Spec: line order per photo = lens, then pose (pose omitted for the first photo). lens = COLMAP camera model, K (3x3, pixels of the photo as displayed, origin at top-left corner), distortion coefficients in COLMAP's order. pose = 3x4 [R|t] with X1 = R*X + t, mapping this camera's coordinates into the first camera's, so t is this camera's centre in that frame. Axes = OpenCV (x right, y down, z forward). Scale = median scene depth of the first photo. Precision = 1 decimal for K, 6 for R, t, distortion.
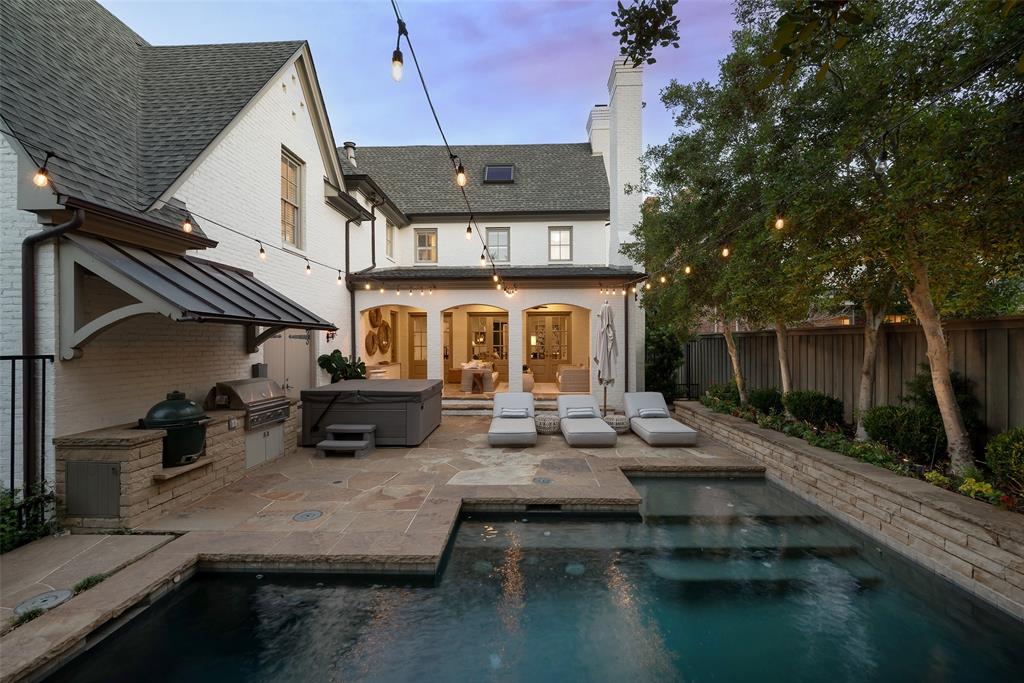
lens RADIAL K [[413.0, 0, 511.3], [0, 413.0, 343.6], [0, 0, 1]] dist [0.000075, -0.000003]
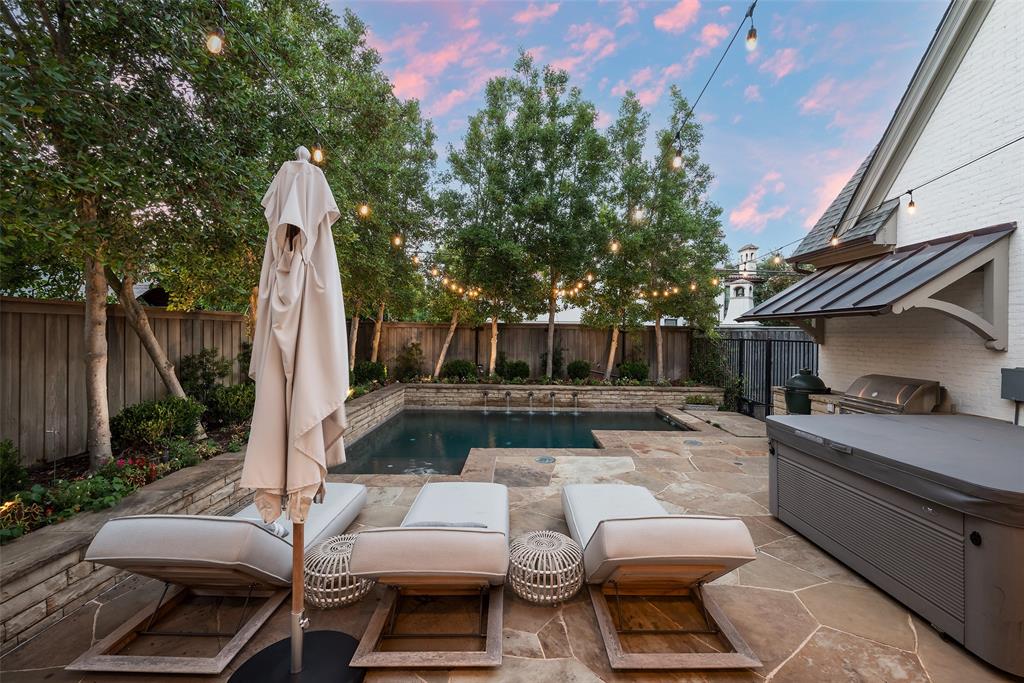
lens RADIAL K [[413.0, 0, 512.7], [0, 413.0, 338.8], [0, 0, 1]] dist [0.000075, -0.000003]
pose [[-0.999854, -0.003936, -0.016600, 0.176014], [-0.003995, 0.999986, 0.003569, 0.010378], [0.016585, 0.003635, -0.999856, 1.989976]]
